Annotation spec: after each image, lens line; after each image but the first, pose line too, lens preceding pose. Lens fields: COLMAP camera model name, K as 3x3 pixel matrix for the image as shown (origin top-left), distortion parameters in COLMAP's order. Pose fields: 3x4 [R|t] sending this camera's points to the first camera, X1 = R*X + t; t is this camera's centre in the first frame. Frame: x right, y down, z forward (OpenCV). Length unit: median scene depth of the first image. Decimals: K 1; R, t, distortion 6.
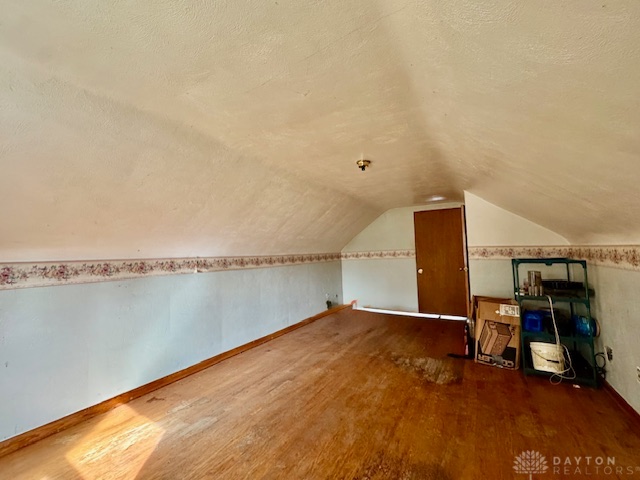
lens RADIAL K [[257.1, 0, 319.4], [0, 257.1, 237.0], [0, 0, 1]] dist [-0.002169, -0.000799]
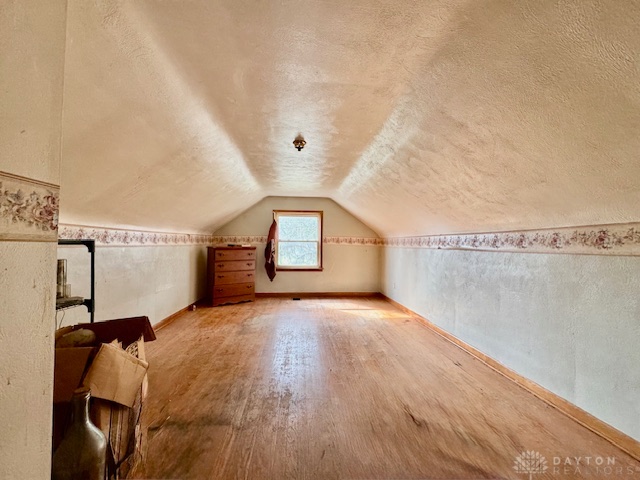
lens RADIAL K [[257.1, 0, 319.4], [0, 257.1, 239.1], [0, 0, 1]] dist [-0.002169, -0.000799]
pose [[-0.802793, 0.005274, -0.596235, 0.681006], [0.049703, 0.997072, -0.058103, 0.148051], [0.594183, -0.076280, -0.800705, 1.736082]]
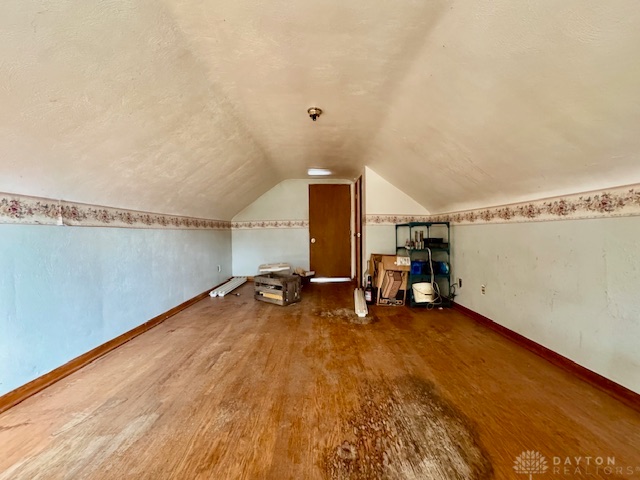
lens RADIAL K [[257.1, 0, 319.3], [0, 257.1, 237.5], [0, 0, 1]] dist [-0.002169, -0.000799]
pose [[0.847201, 0.010140, 0.531176, -0.298989], [-0.047027, 0.997324, 0.055967, 0.114808], [-0.529187, -0.072395, 0.845411, 0.140995]]
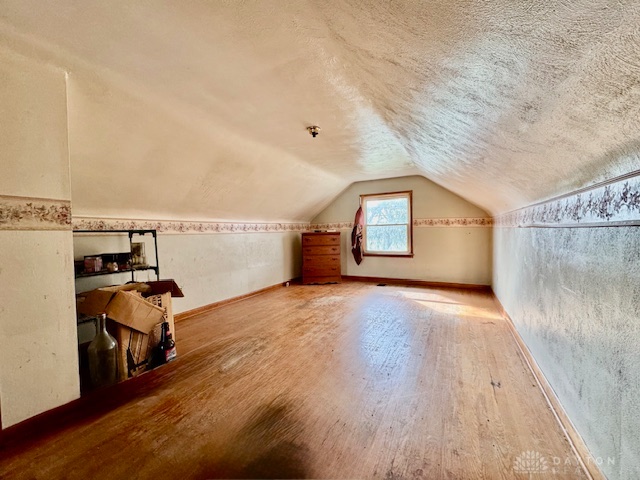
lens RADIAL K [[257.1, 0, 317.6], [0, 257.1, 238.1], [0, 0, 1]] dist [-0.002169, -0.000799]
pose [[-0.997133, 0.048804, -0.057829, 0.226167], [0.051170, 0.997882, -0.040170, 0.187203], [0.055746, -0.043014, -0.997518, 1.915289]]
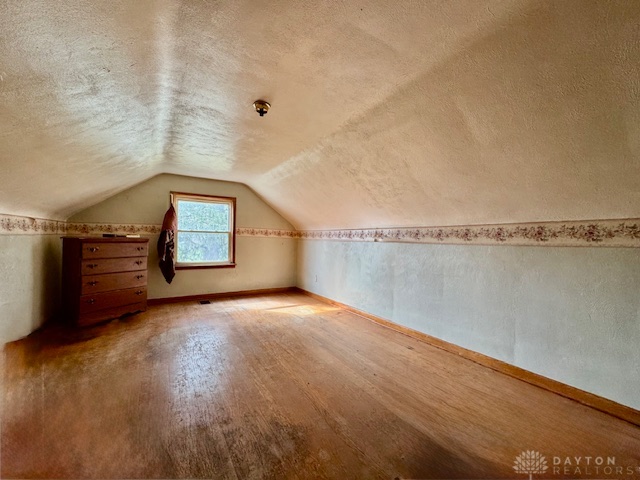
lens RADIAL K [[257.1, 0, 319.8], [0, 257.1, 238.9], [0, 0, 1]] dist [-0.002169, -0.000799]
pose [[-0.444654, 0.015737, -0.895564, 0.771131], [0.052791, 0.998568, -0.008663, 0.135279], [0.894145, -0.051130, -0.444848, 1.414462]]
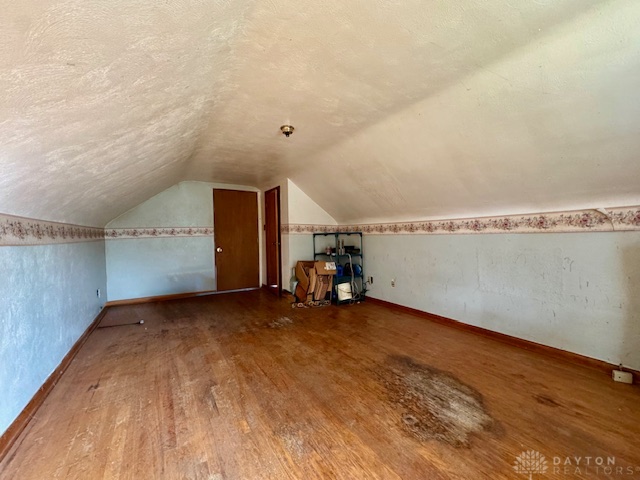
lens RADIAL K [[257.1, 0, 319.9], [0, 257.1, 237.5], [0, 0, 1]] dist [-0.002169, -0.000799]
pose [[0.439413, 0.010212, 0.898227, -0.620999], [-0.051181, 0.998596, 0.013684, 0.102592], [-0.896826, -0.051985, 0.439319, 0.408746]]
